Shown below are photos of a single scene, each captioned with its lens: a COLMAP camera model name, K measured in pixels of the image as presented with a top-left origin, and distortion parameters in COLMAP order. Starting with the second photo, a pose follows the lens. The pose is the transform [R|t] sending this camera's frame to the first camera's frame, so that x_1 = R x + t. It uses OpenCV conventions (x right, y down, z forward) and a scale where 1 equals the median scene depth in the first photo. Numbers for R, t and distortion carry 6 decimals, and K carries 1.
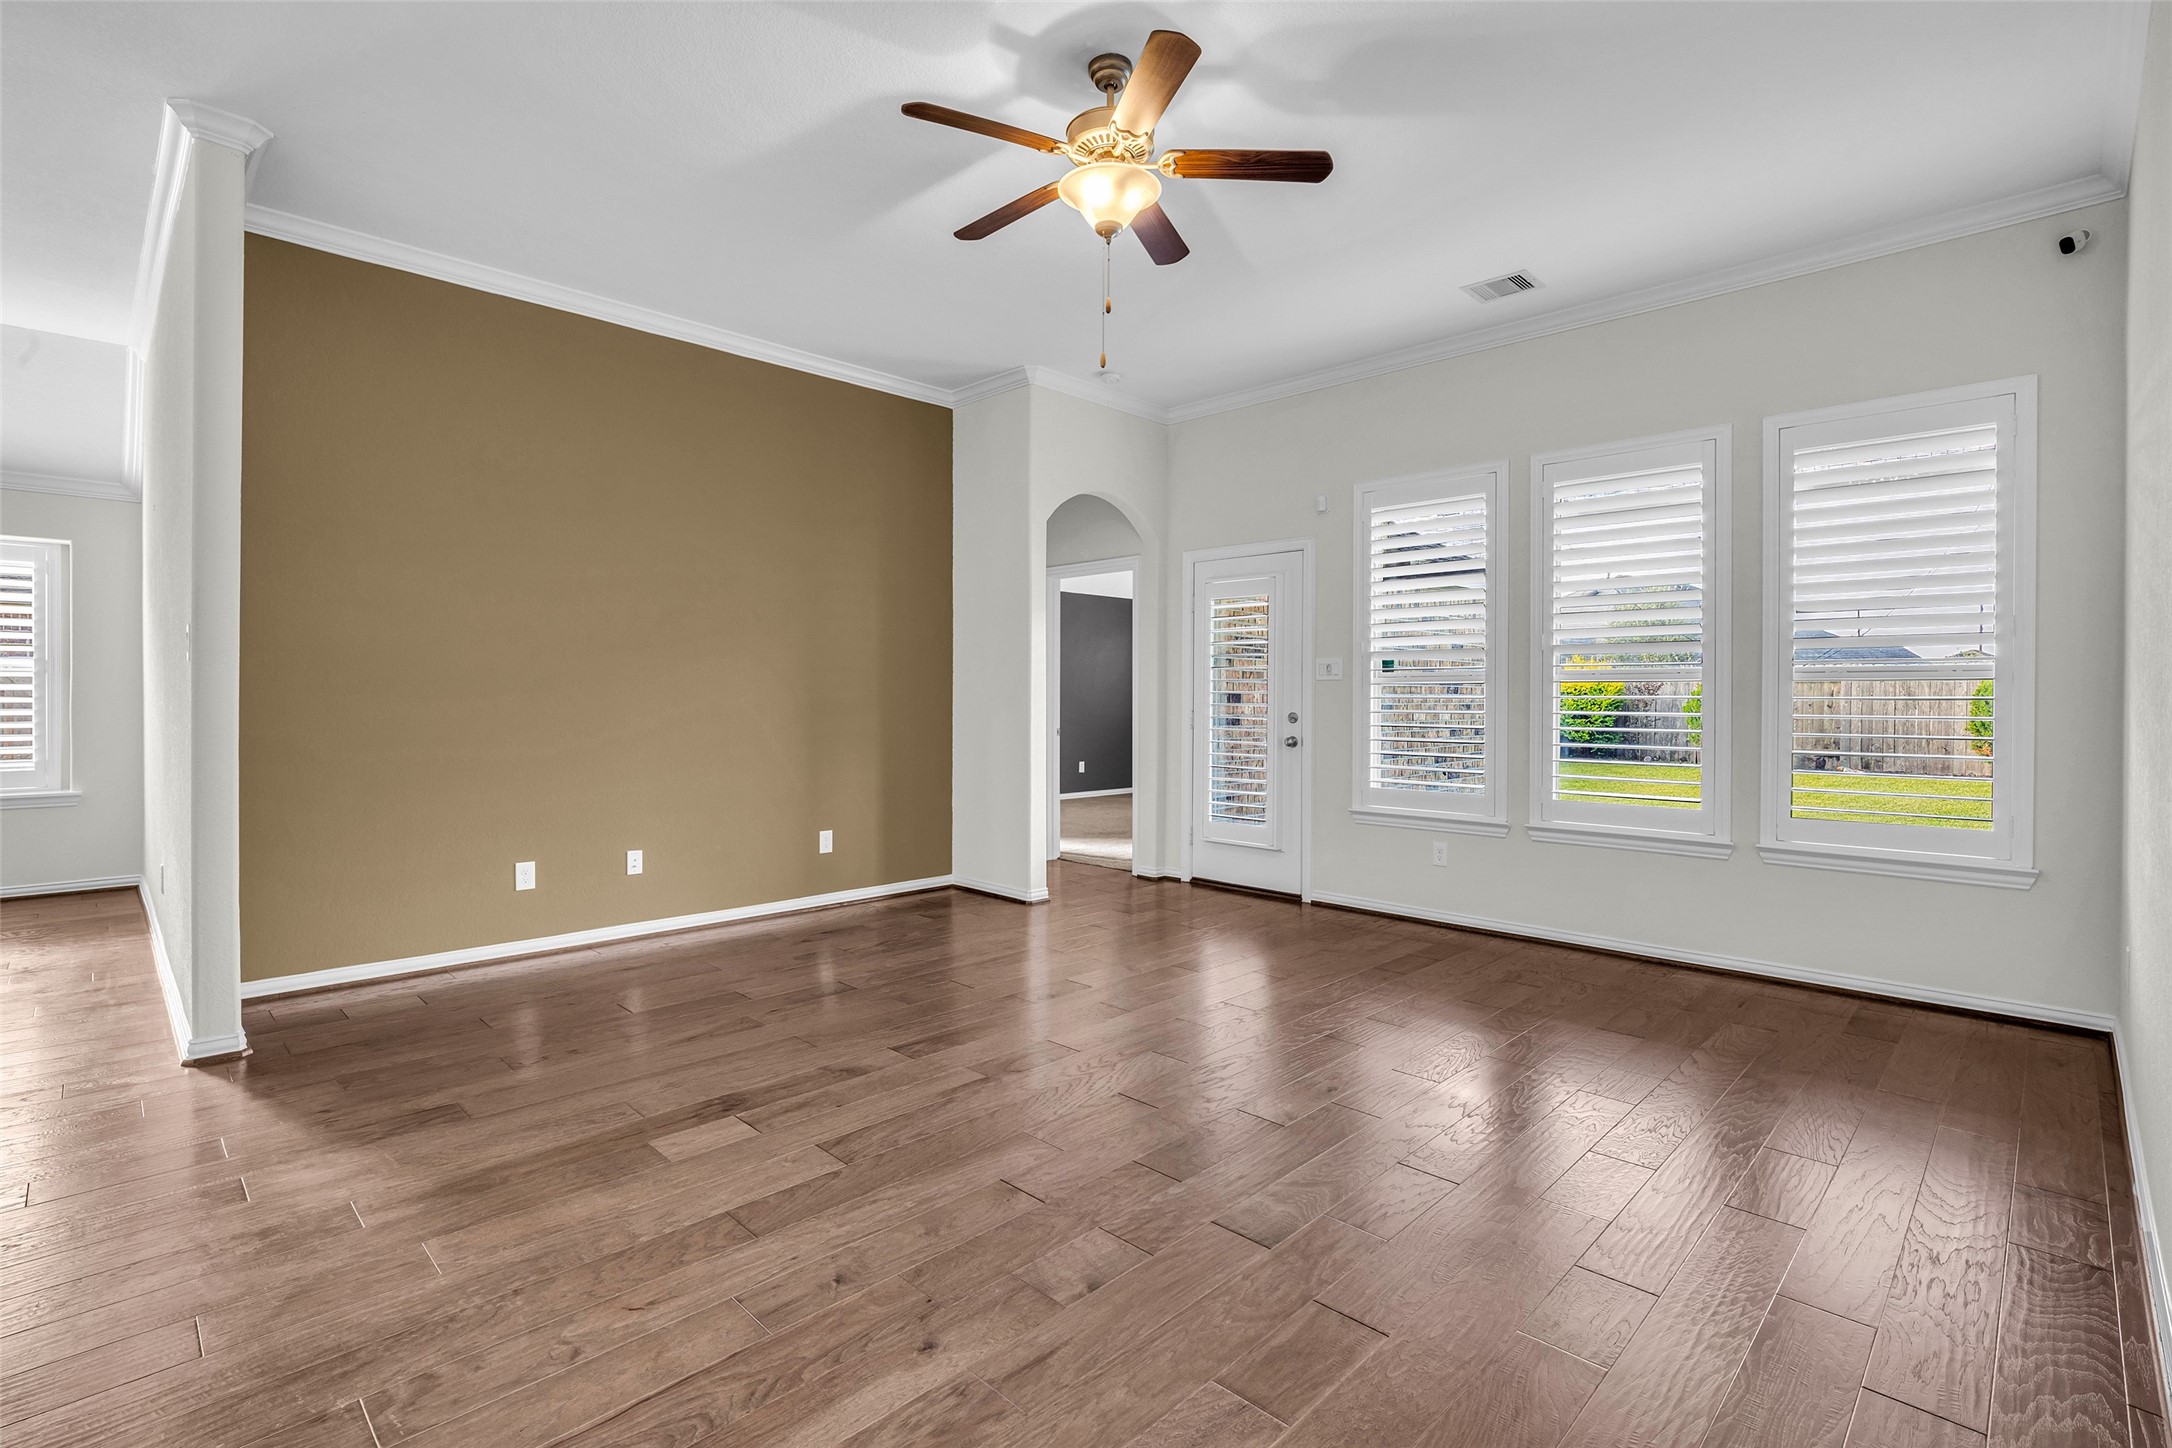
lens RADIAL K [[992.4, 0, 1095.3], [0, 992.4, 709.6], [0, 0, 1]] dist [-0.016408, 0.003355]
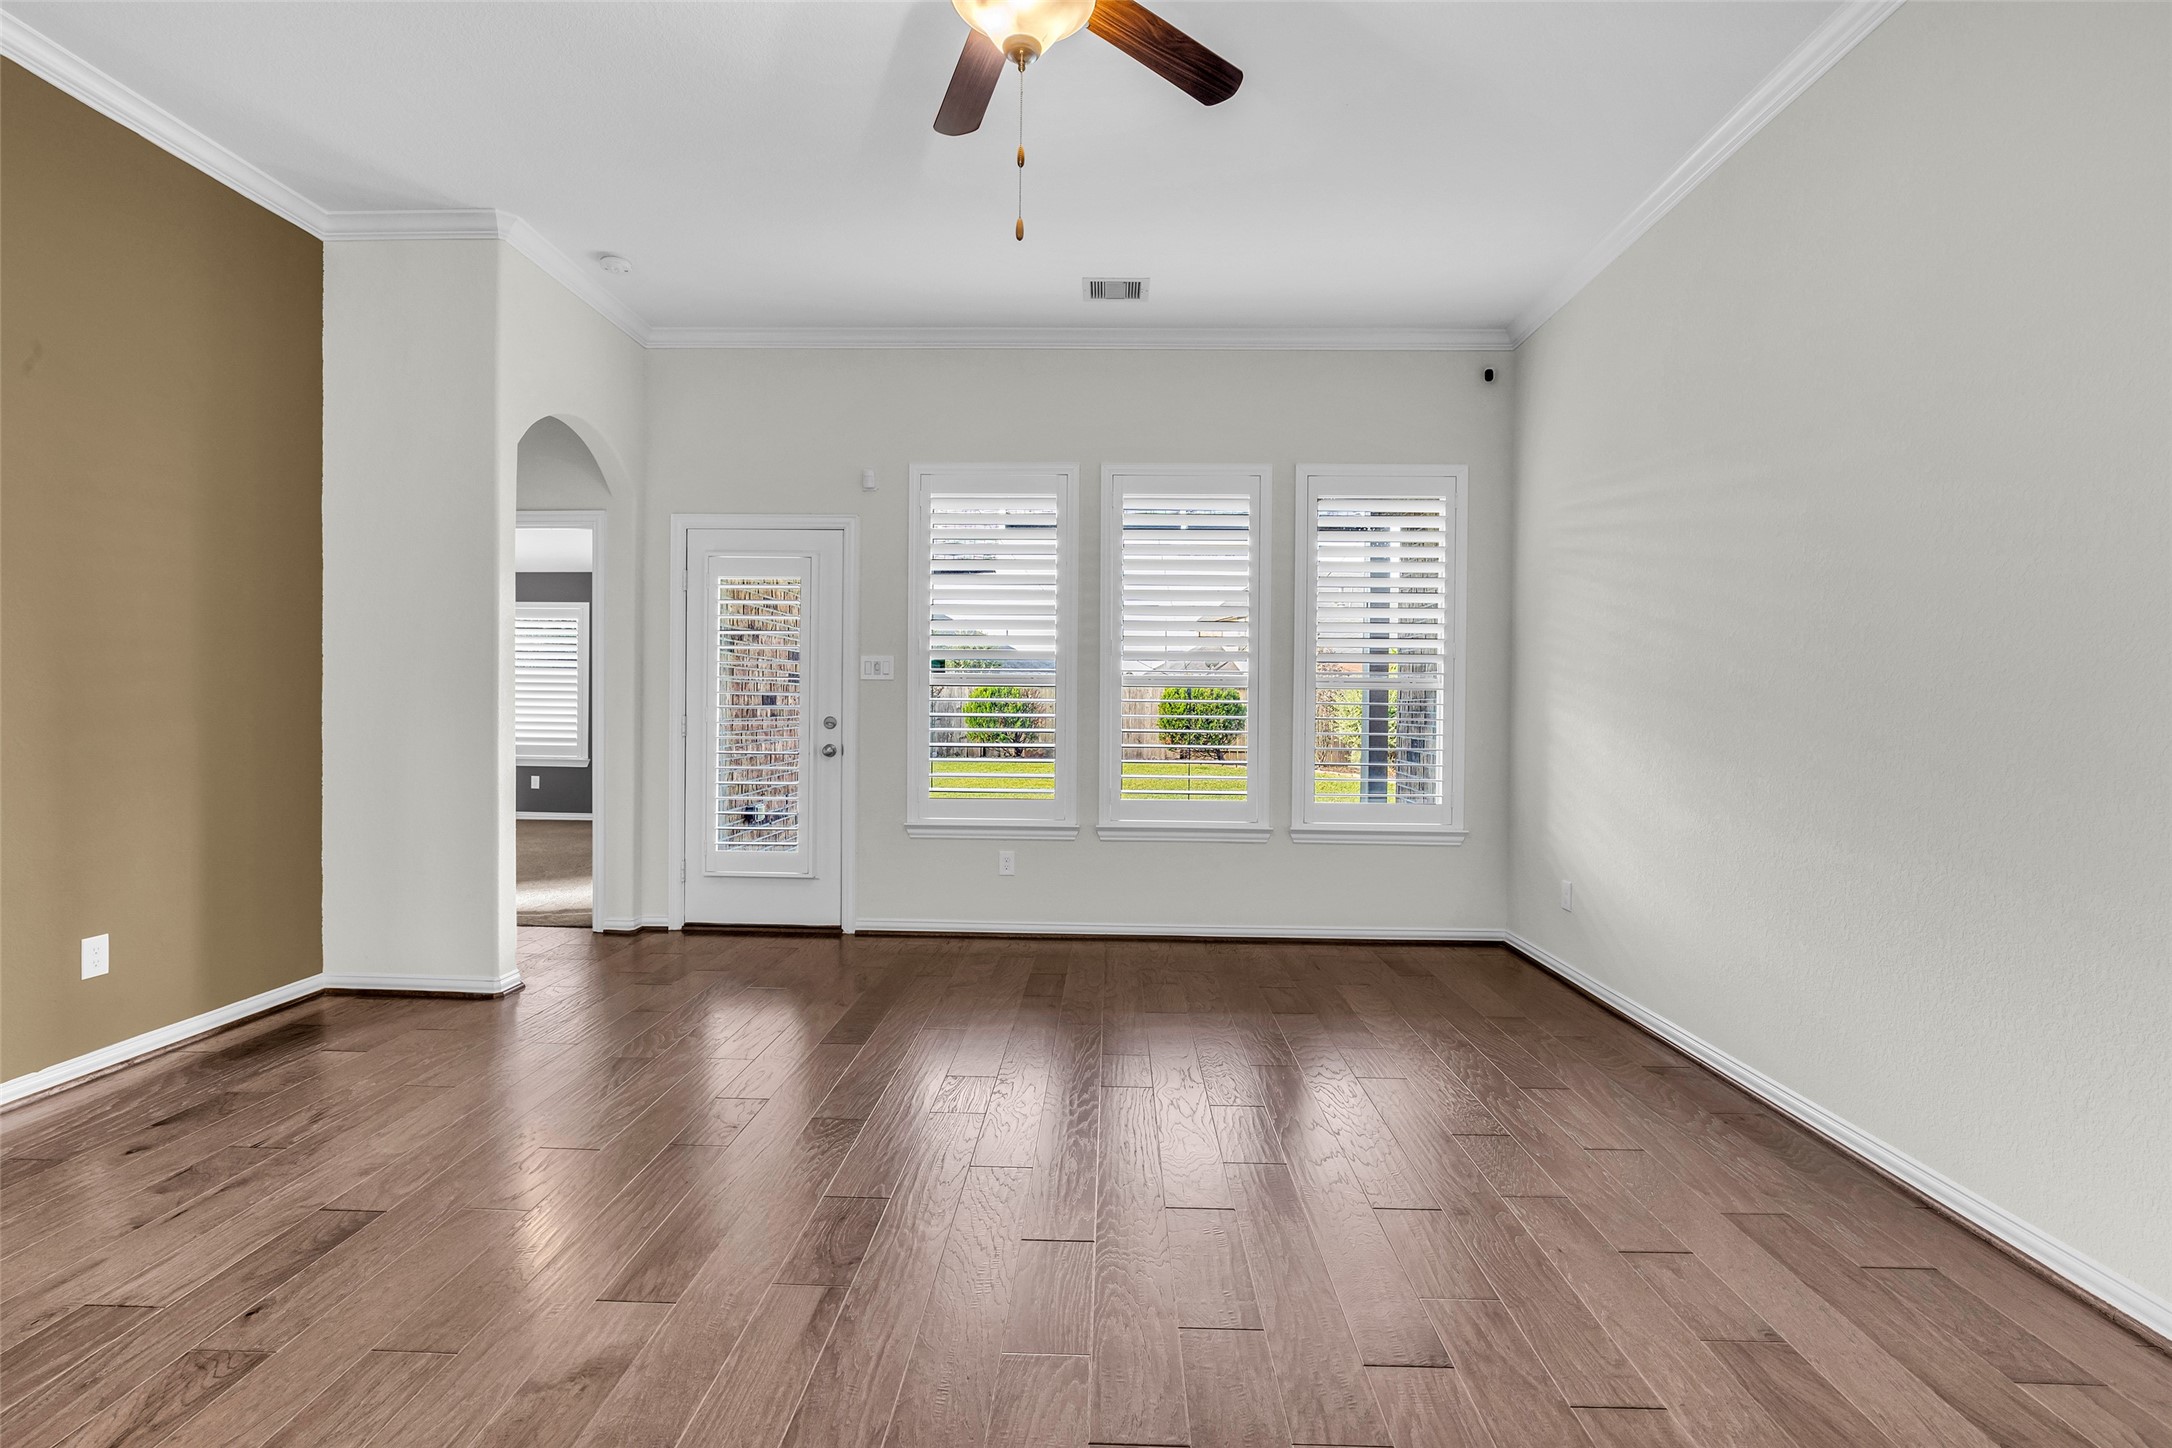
lens RADIAL K [[992.4, 0, 1097.6], [0, 992.4, 711.9], [0, 0, 1]] dist [-0.016408, 0.003355]
pose [[0.736570, -0.002333, 0.676357, -0.221250], [0.000557, 0.999996, 0.002842, -0.003100], [-0.676361, -0.001716, 0.736569, 0.217524]]
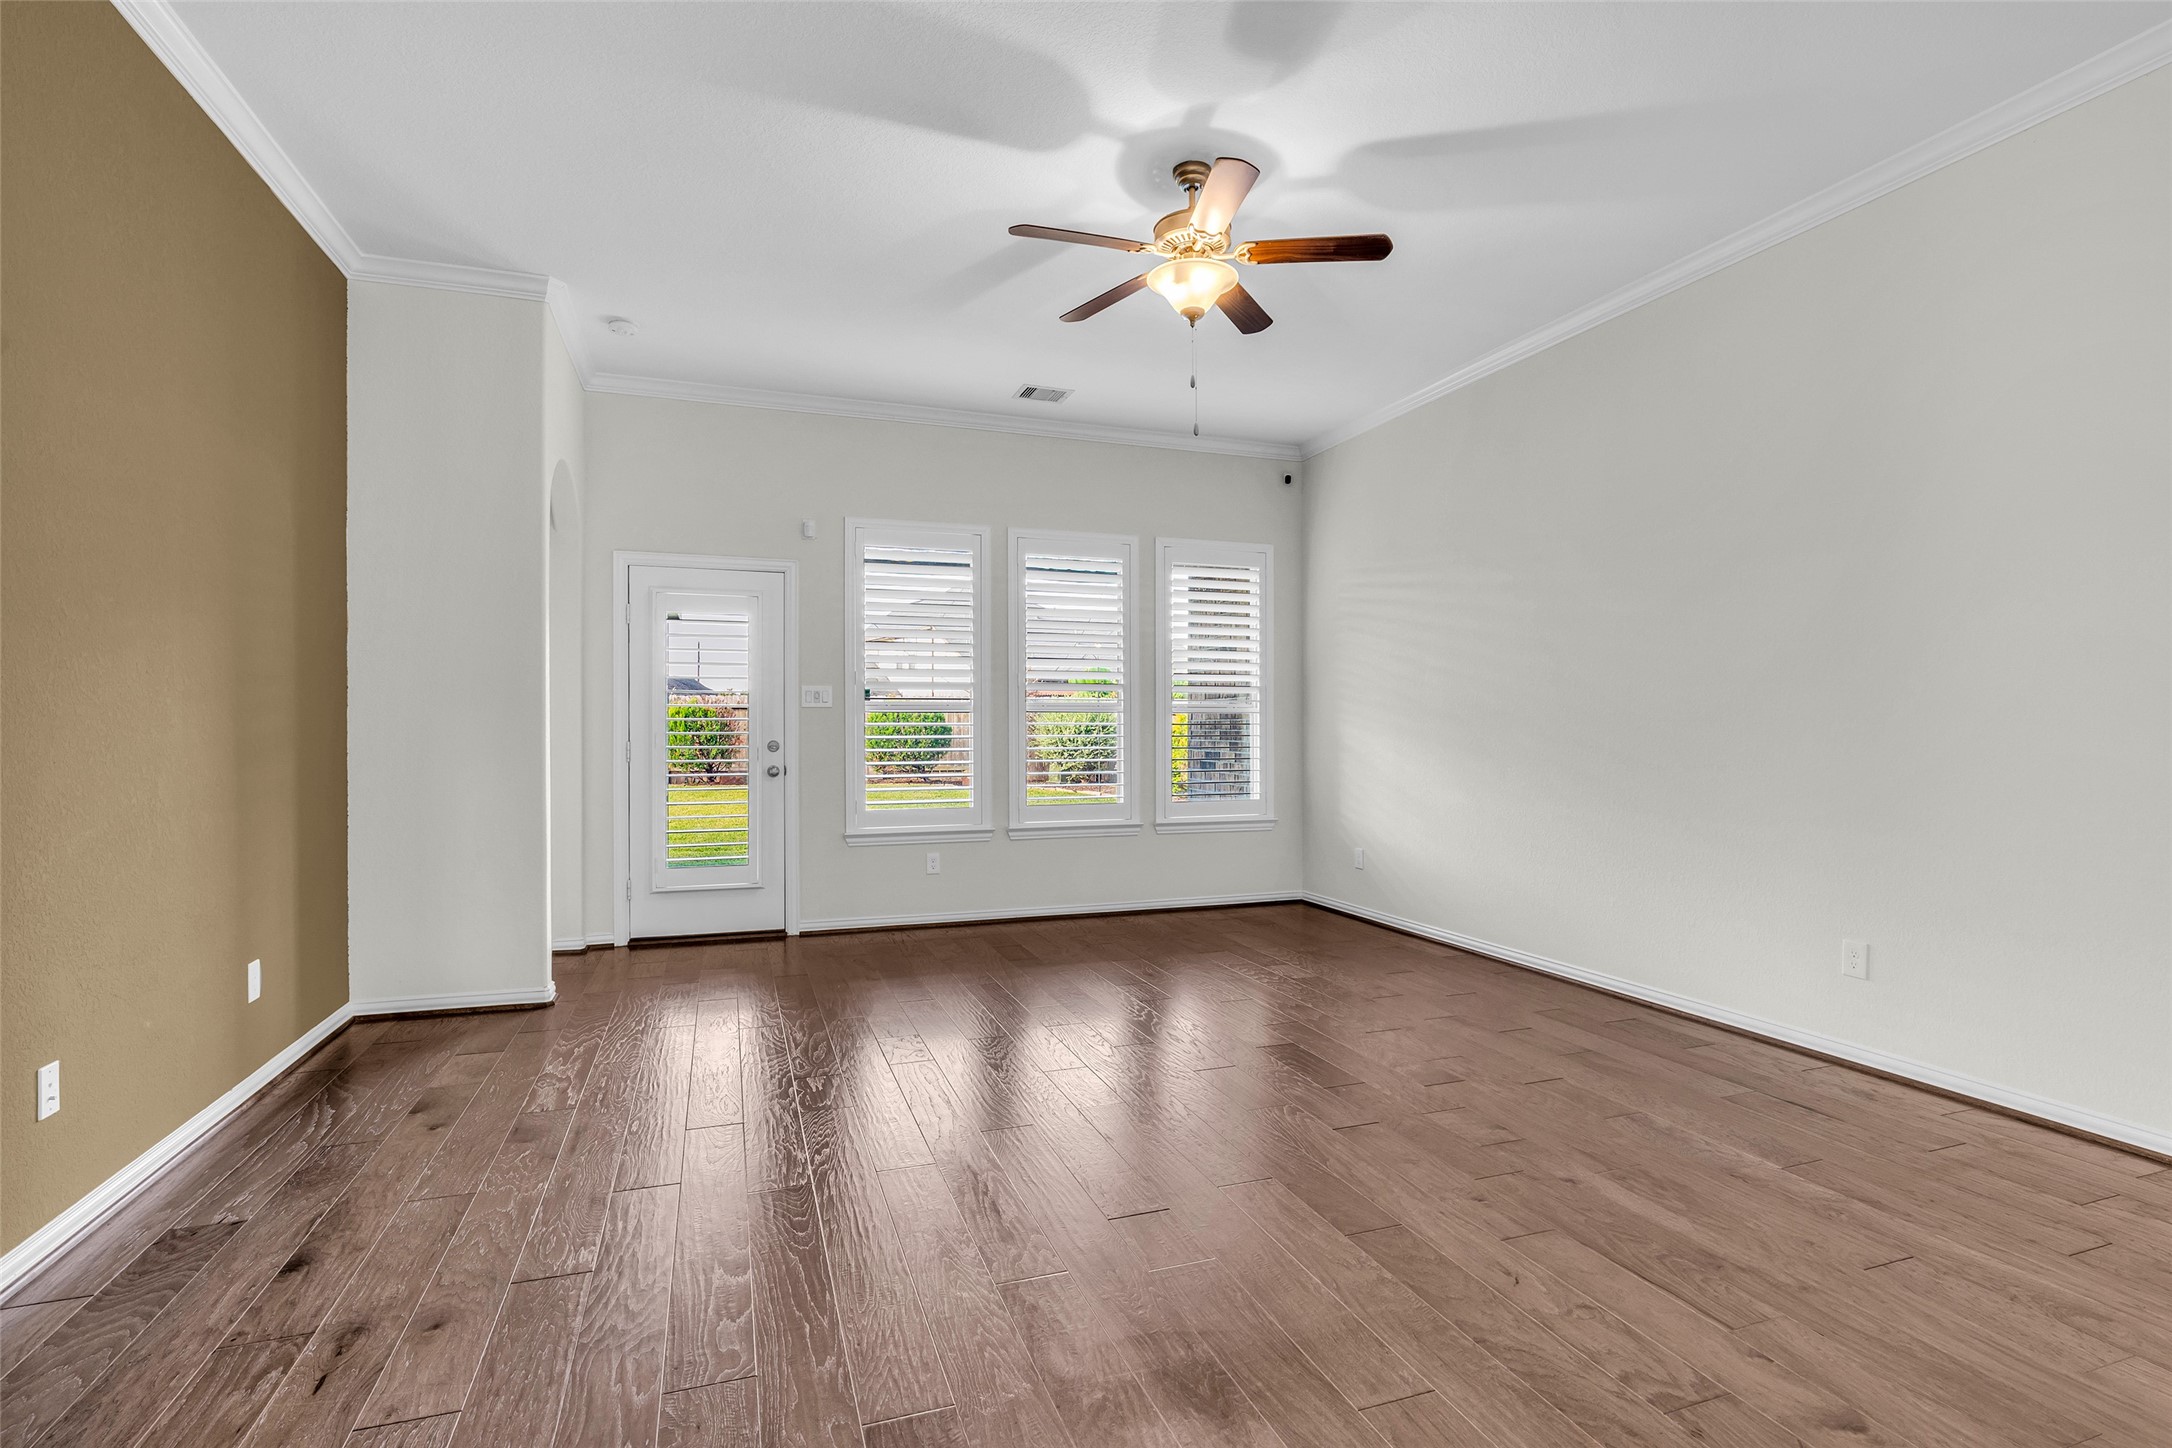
lens RADIAL K [[992.4, 0, 1118.0], [0, 992.4, 732.6], [0, 0, 1]] dist [-0.016408, 0.003355]
pose [[0.441345, -0.010727, 0.897273, -0.532708], [0.012764, 0.999902, 0.005675, -0.005983], [-0.897247, 0.008949, 0.441439, 0.292631]]
